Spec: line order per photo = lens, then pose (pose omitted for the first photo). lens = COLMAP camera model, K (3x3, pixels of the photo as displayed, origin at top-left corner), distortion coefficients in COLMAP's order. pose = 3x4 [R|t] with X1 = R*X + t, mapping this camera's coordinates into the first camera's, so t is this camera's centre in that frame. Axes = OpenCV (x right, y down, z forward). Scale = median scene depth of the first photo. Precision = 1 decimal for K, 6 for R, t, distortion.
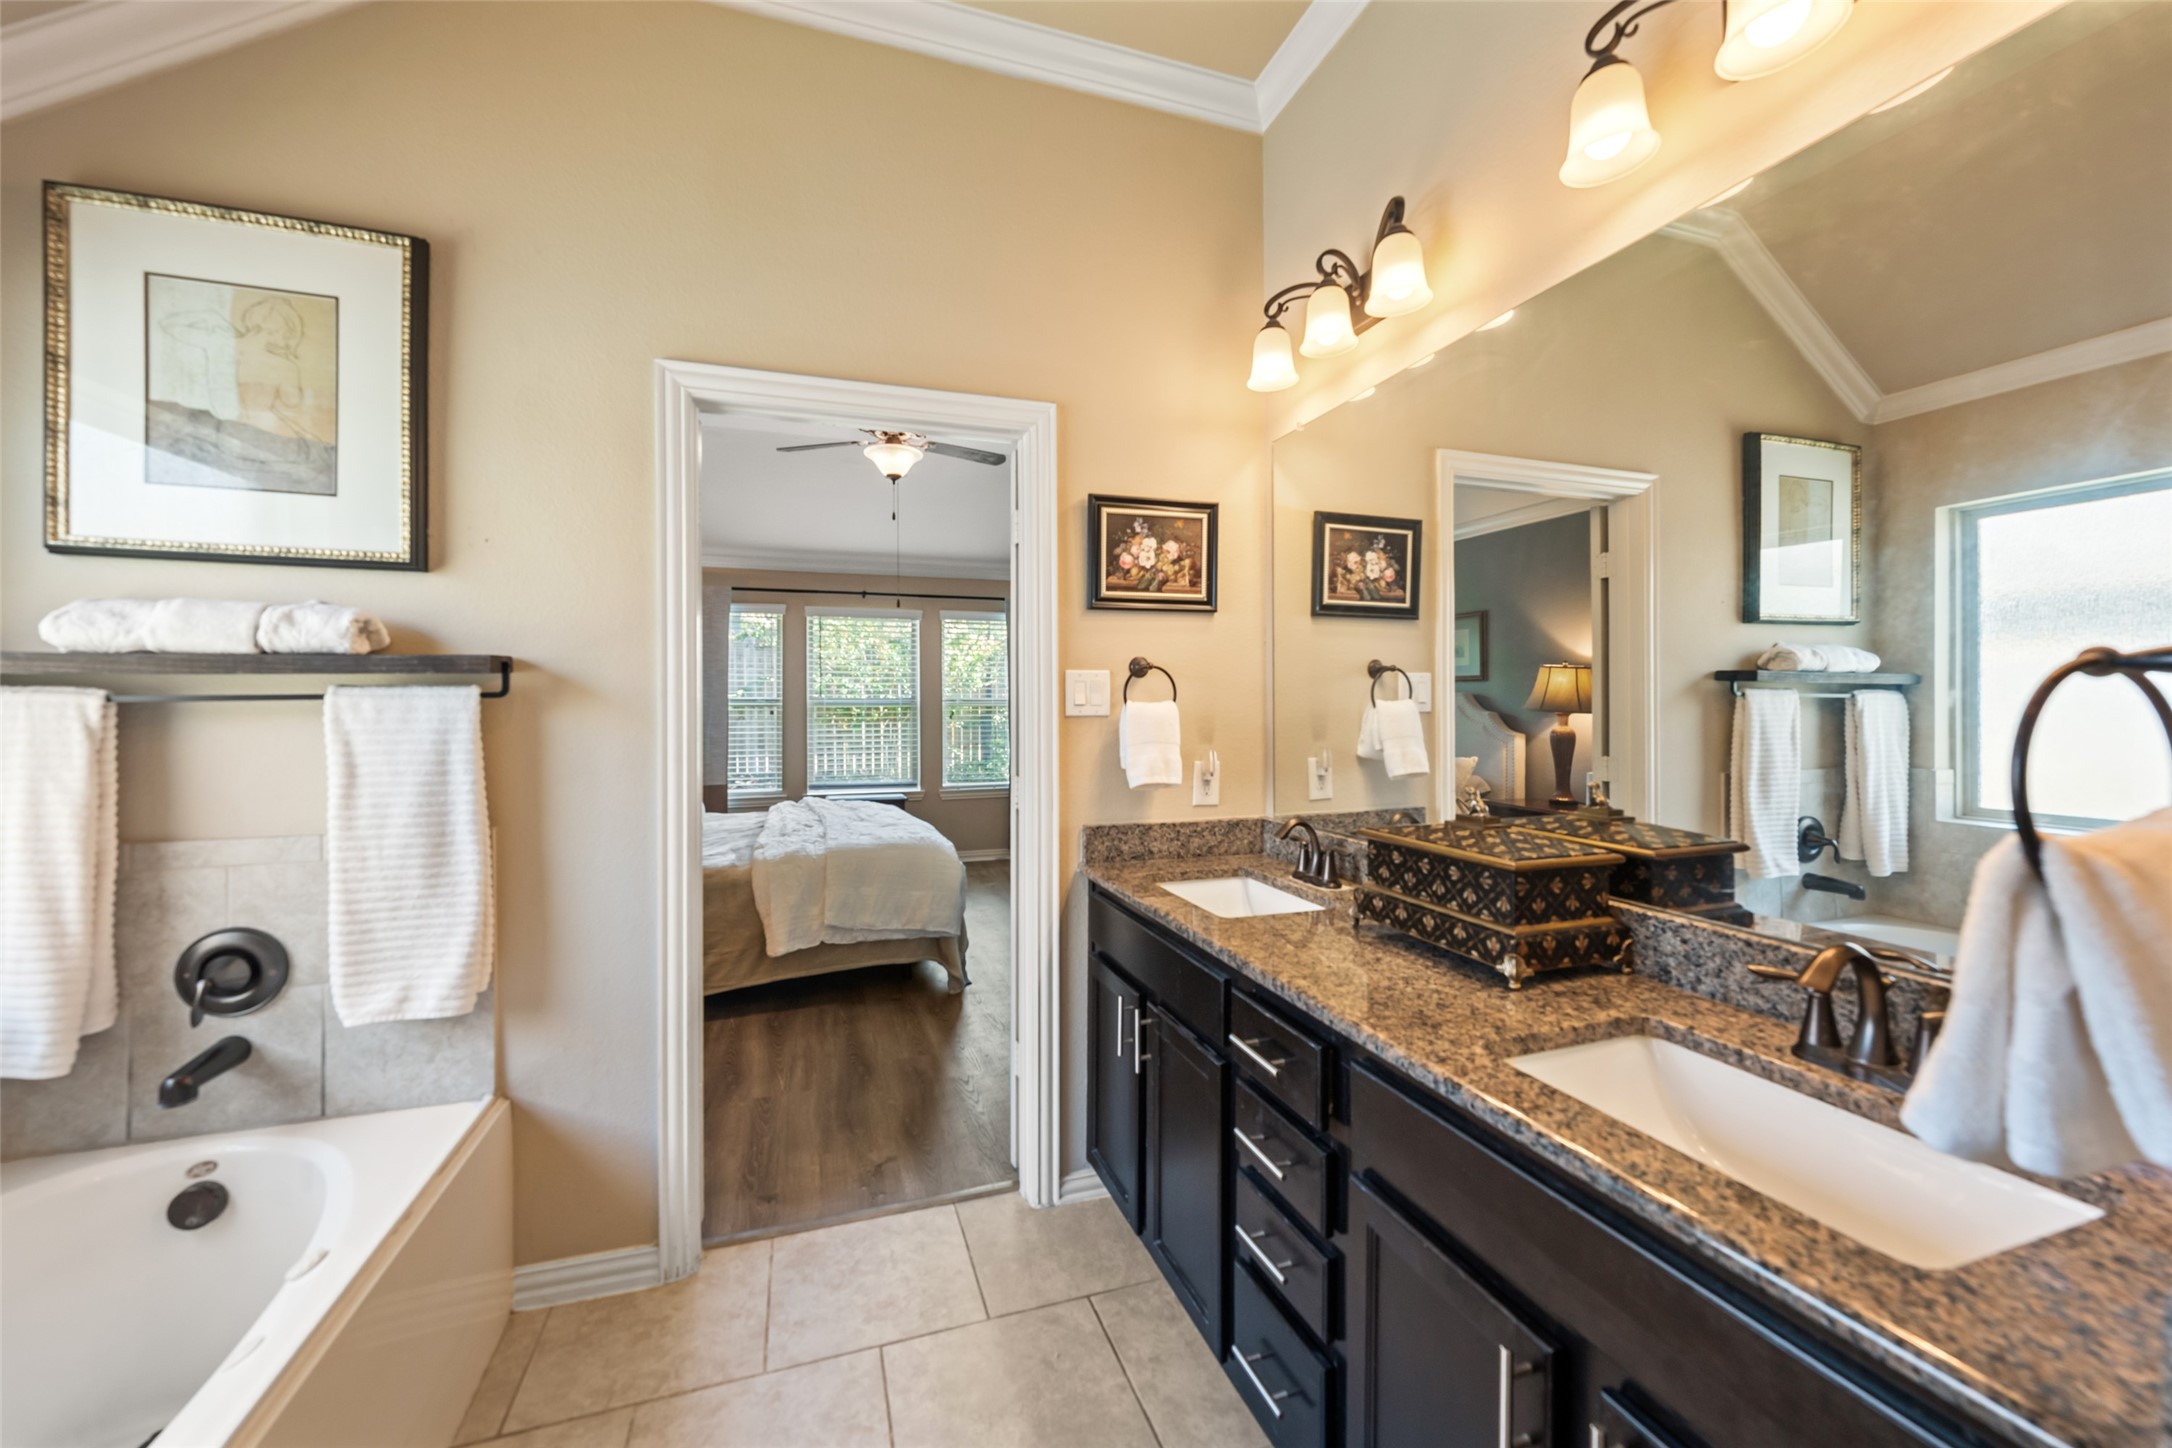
lens RADIAL K [[813.1, 0, 1059.8], [0, 813.1, 702.8], [0, 0, 1]] dist [0.000040, 0.000012]
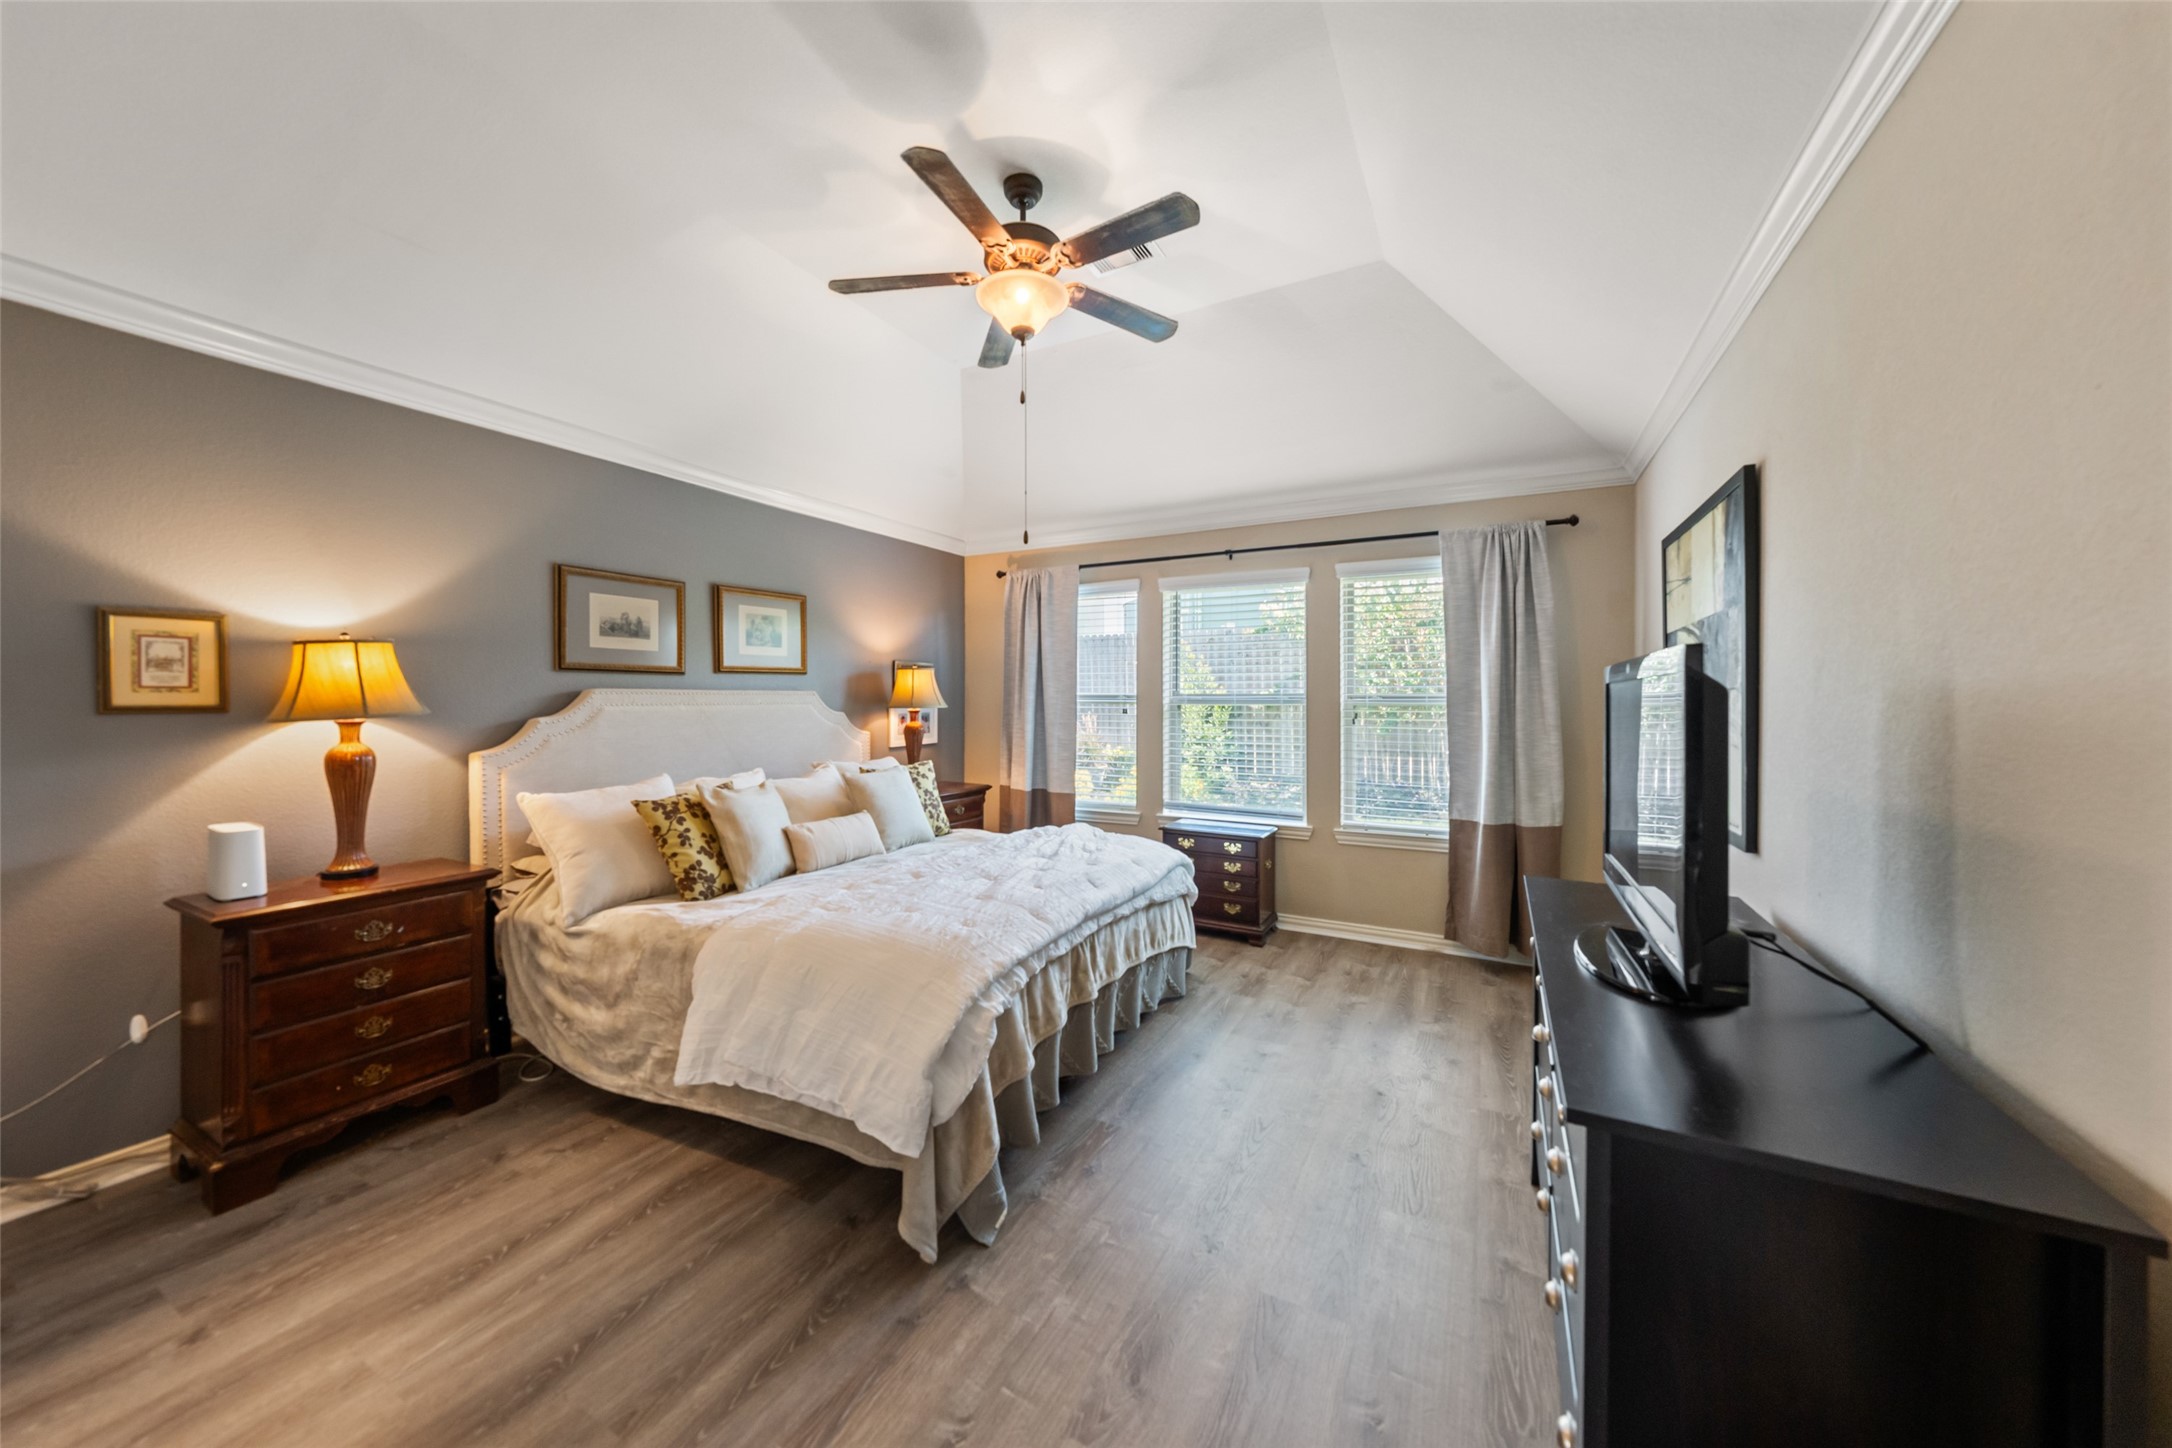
lens RADIAL K [[742.9, 0, 1077.8], [0, 742.9, 716.4], [0, 0, 1]] dist [-0.002286, 0.000247]
pose [[0.693397, 0.014519, -0.720409, 0.283344], [-0.002510, 0.999840, 0.017736, 0.004416], [0.720551, -0.010490, 0.693322, 0.781281]]
